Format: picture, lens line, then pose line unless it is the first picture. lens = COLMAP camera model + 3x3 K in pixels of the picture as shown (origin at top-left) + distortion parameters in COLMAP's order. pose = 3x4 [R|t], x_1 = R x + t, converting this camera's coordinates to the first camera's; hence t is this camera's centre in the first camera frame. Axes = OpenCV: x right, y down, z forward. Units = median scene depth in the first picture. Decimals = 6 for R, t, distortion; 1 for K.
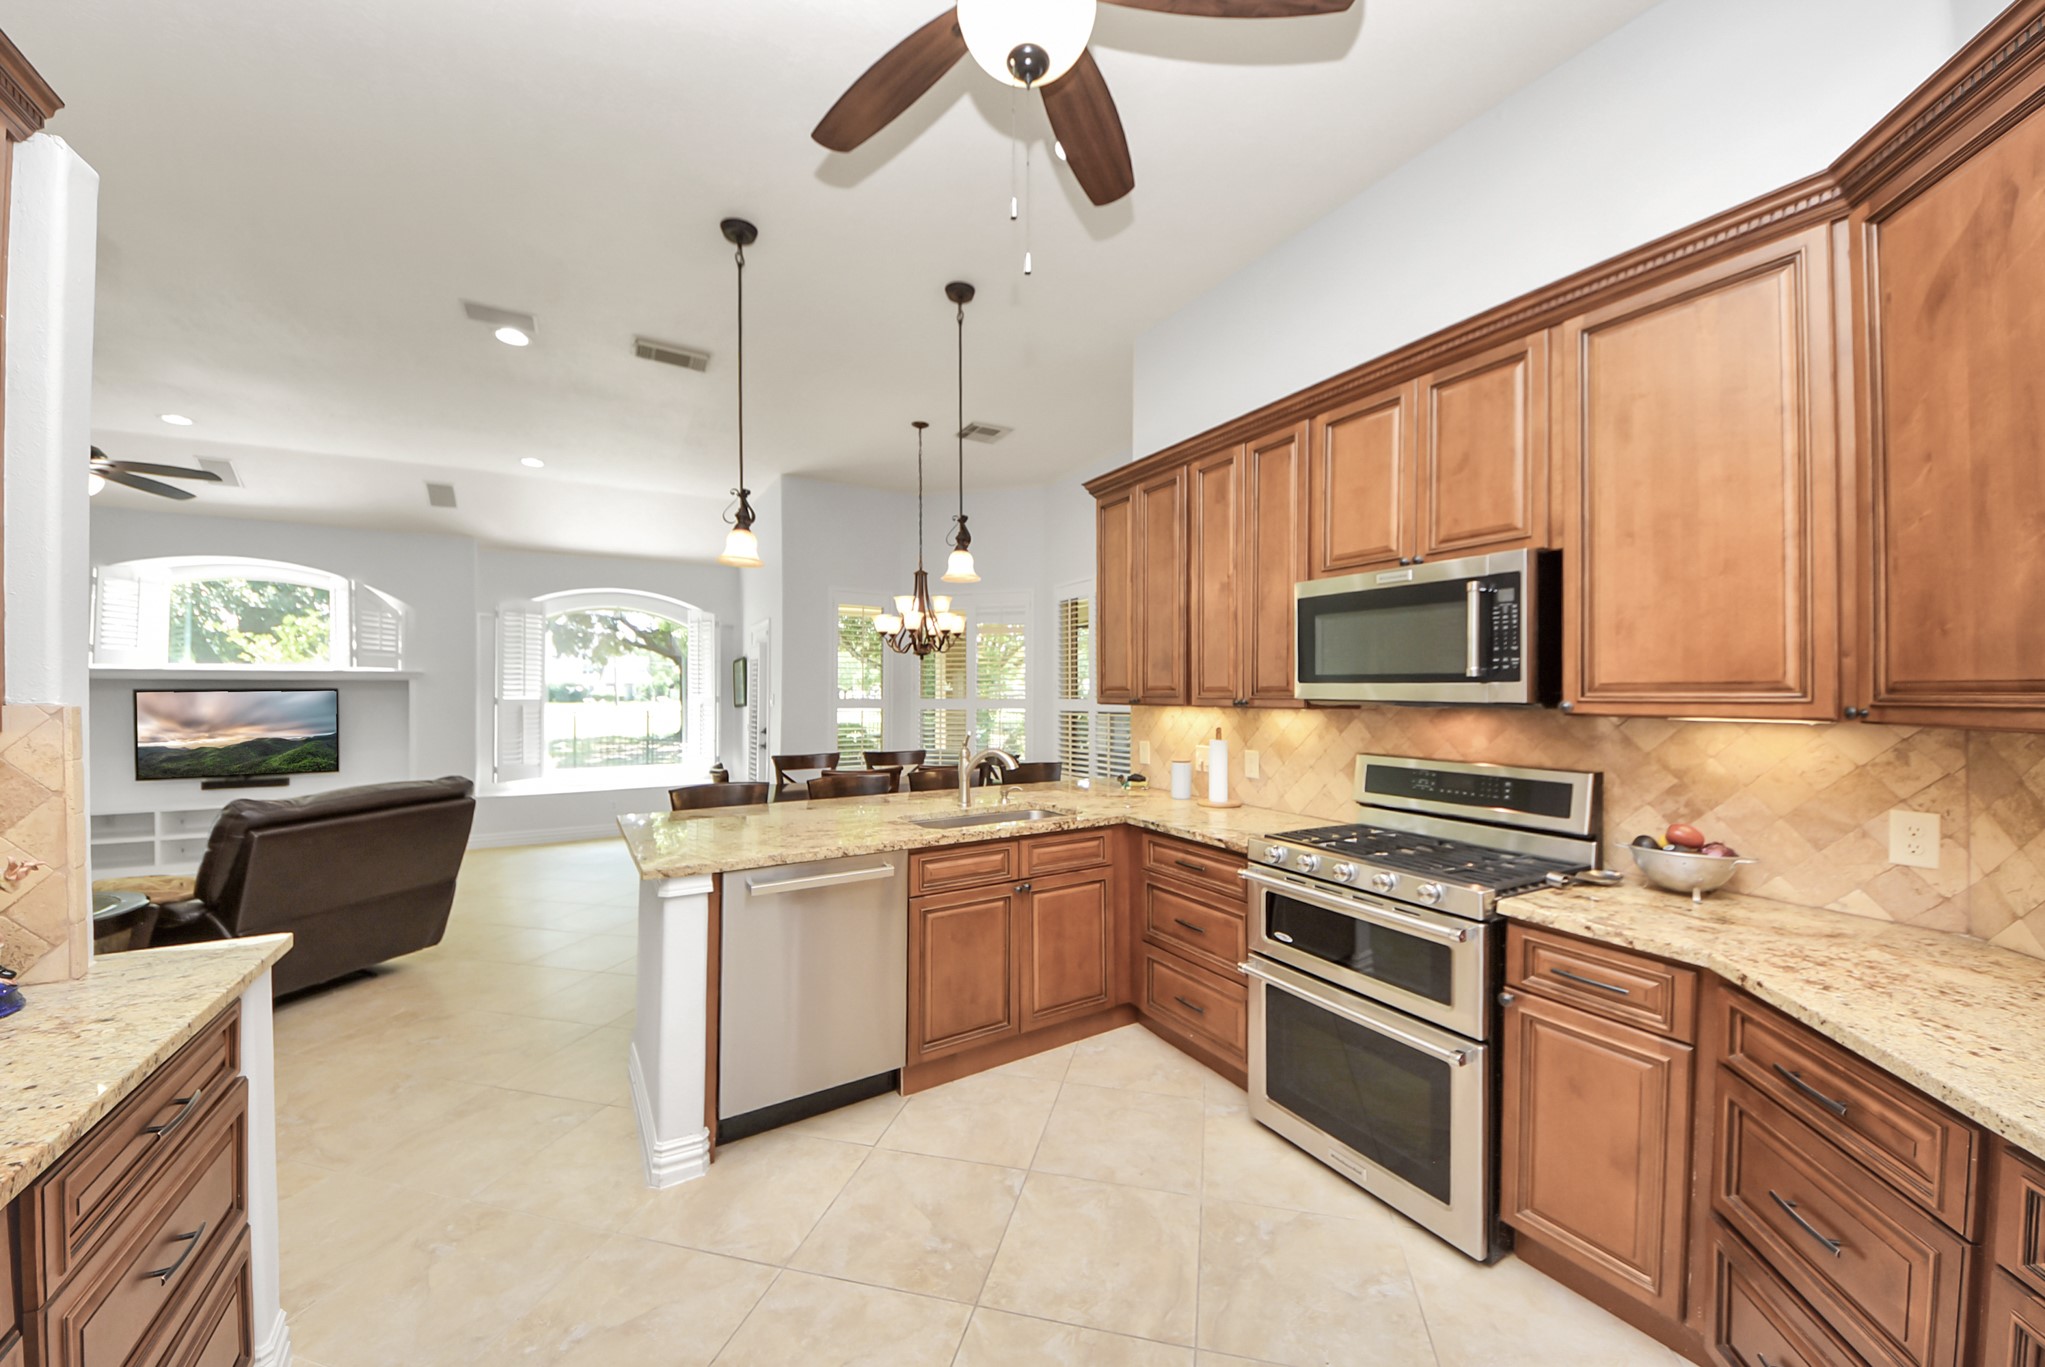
lens RADIAL K [[715.7, 0, 1043.3], [0, 715.7, 695.2], [0, 0, 1]] dist [0.000937, -0.010579]
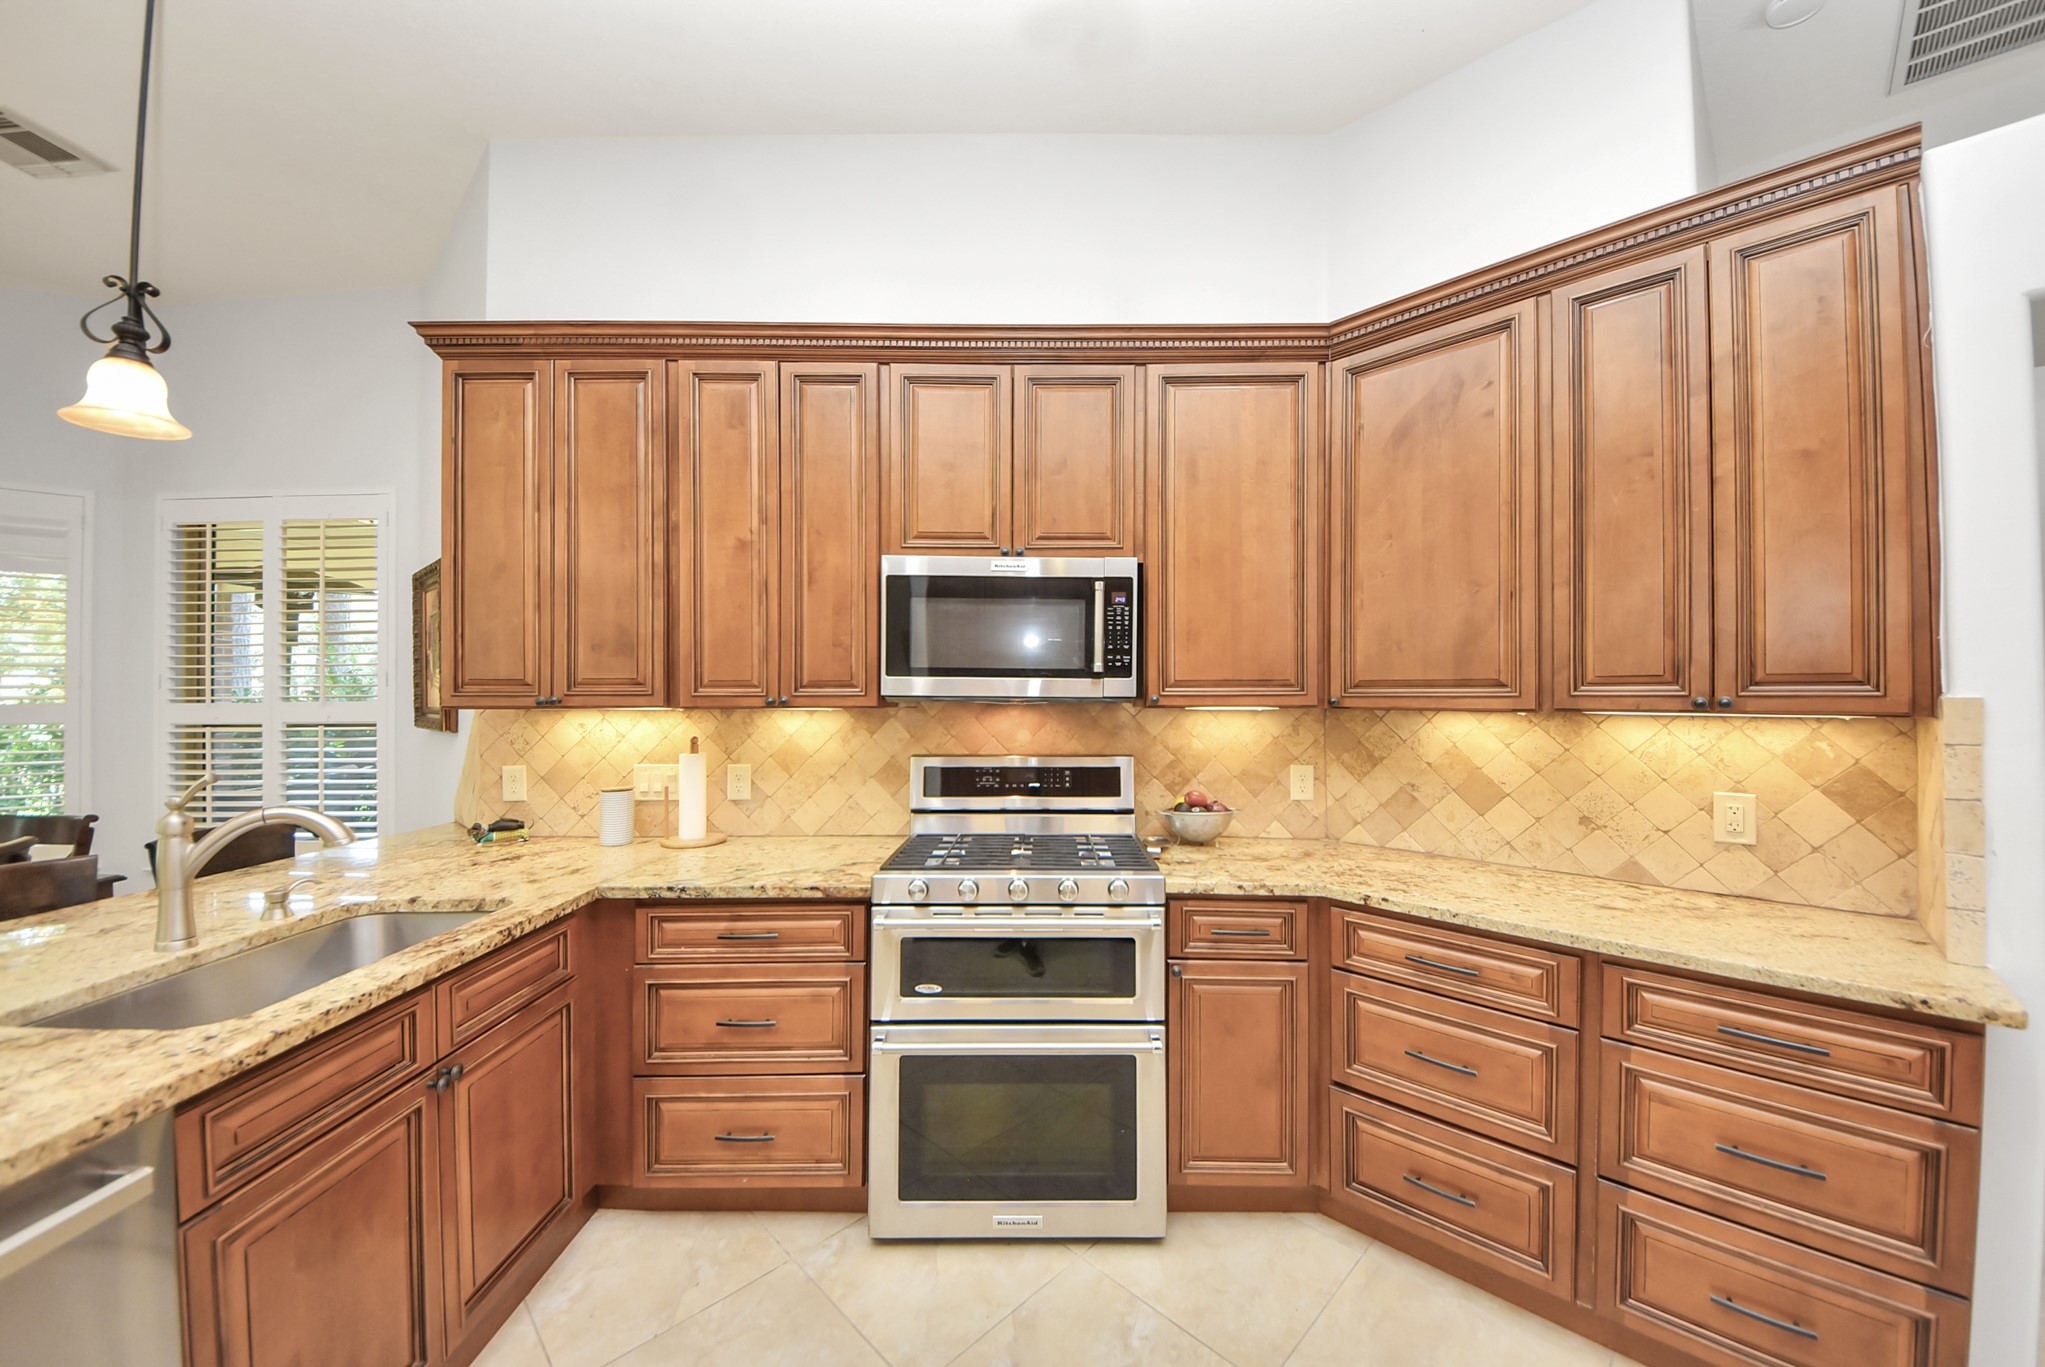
lens RADIAL K [[719.2, 0, 1035.2], [0, 719.2, 689.4], [0, 0, 1]] dist [0.033505, -0.023795]
pose [[0.521545, 0.001771, 0.853222, -0.258745], [0.004553, 0.999978, -0.004859, 0.002668], [-0.853211, 0.006419, 0.521526, 0.400375]]
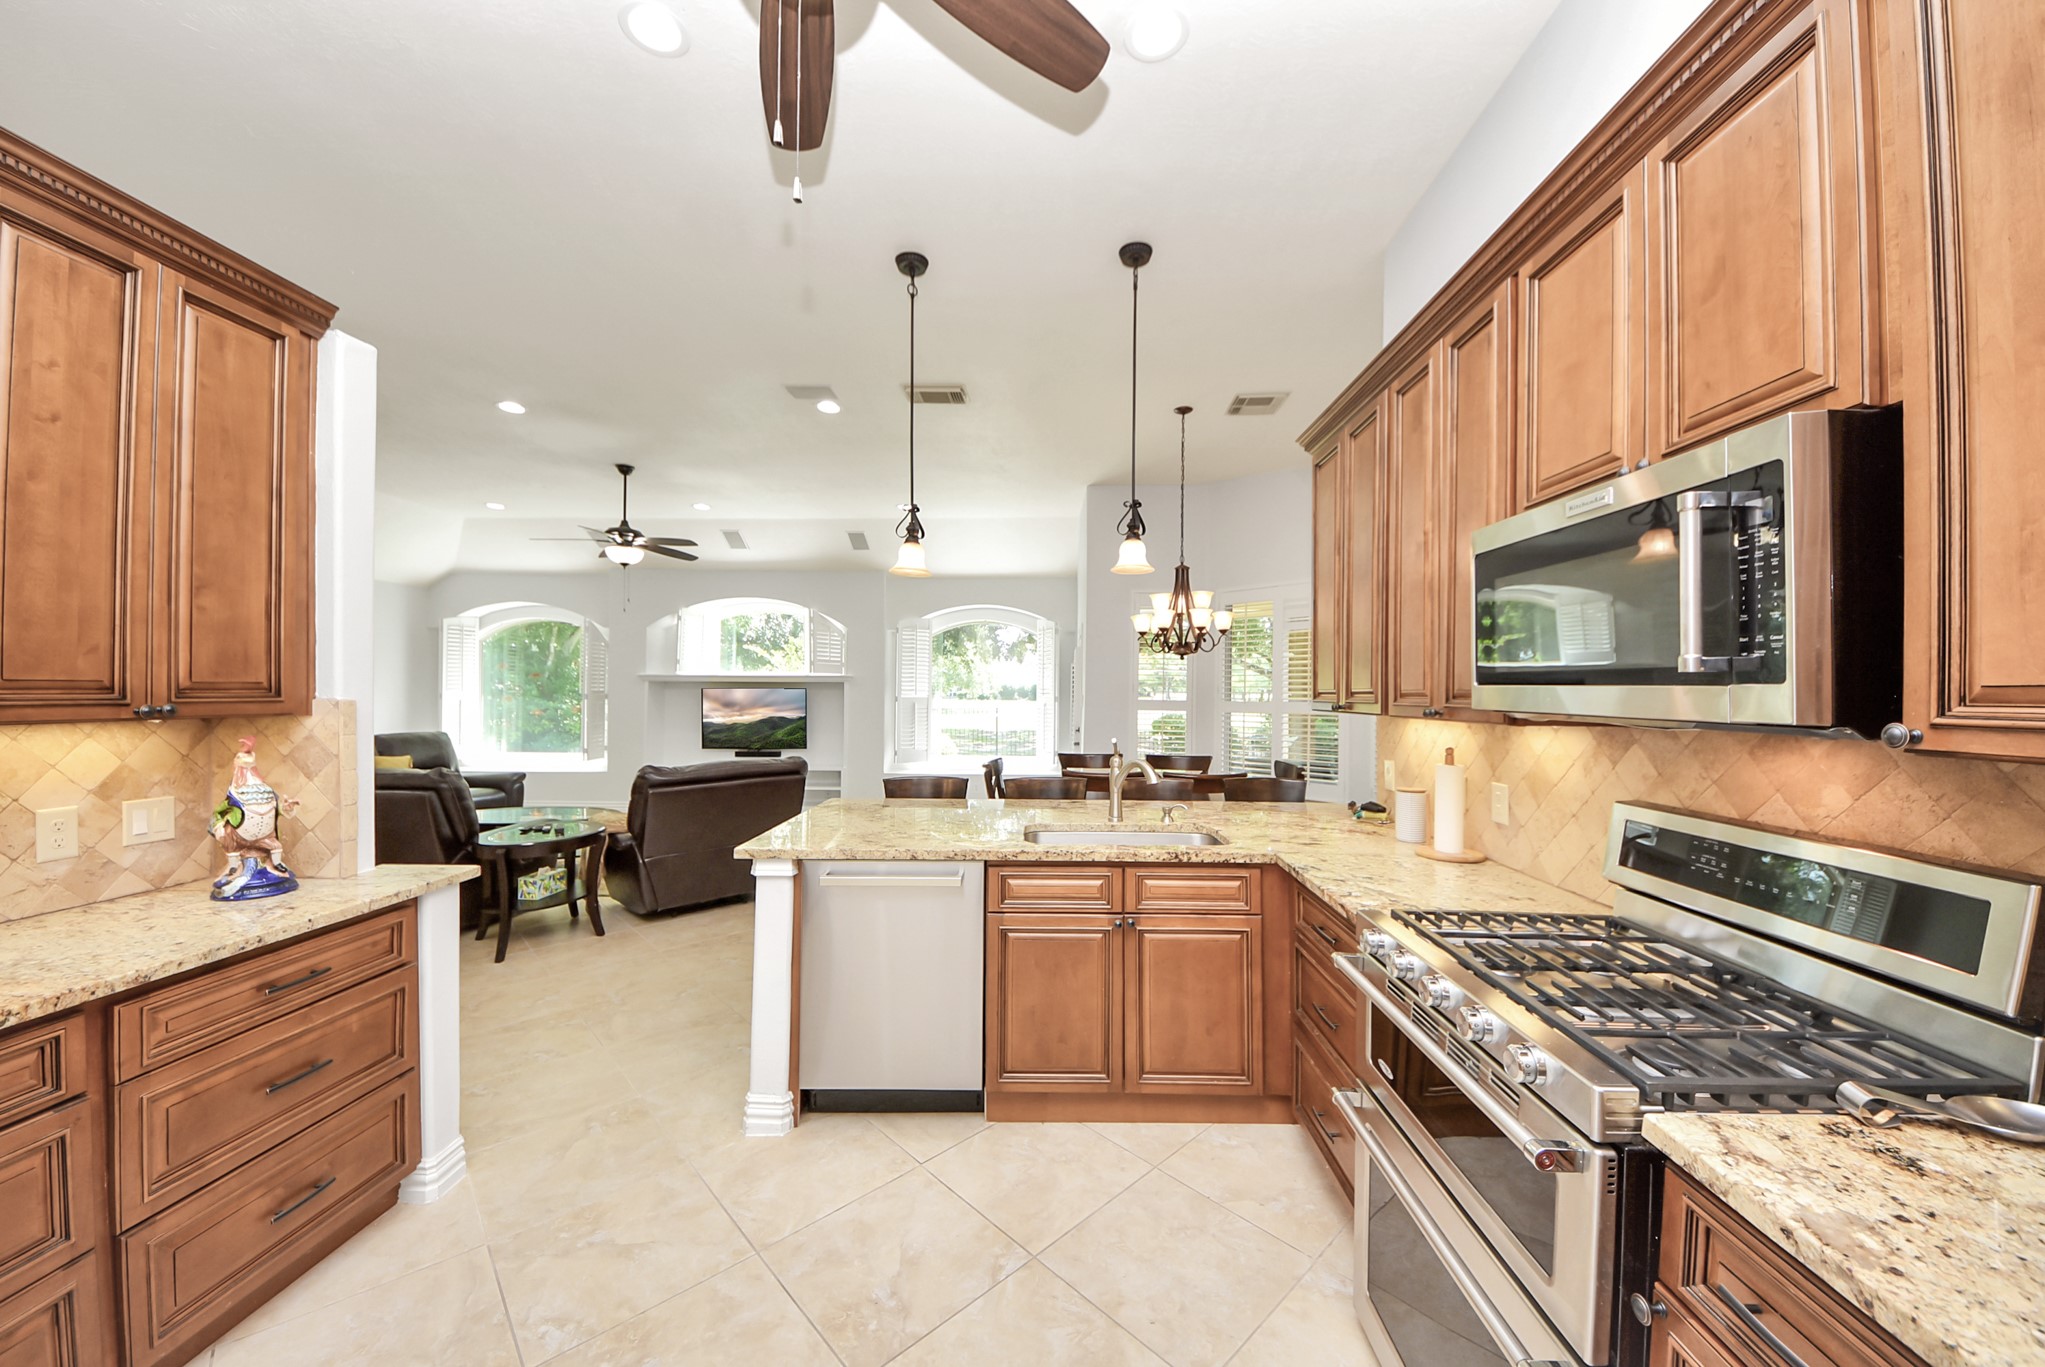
lens RADIAL K [[716.2, 0, 1045.8], [0, 716.2, 687.3], [0, 0, 1]] dist [0.001058, 0.000225]
pose [[0.841051, 0.001586, -0.540953, 0.369083], [-0.008202, 0.999918, -0.009821, -0.005226], [0.540893, 0.012697, 0.840995, 0.229442]]
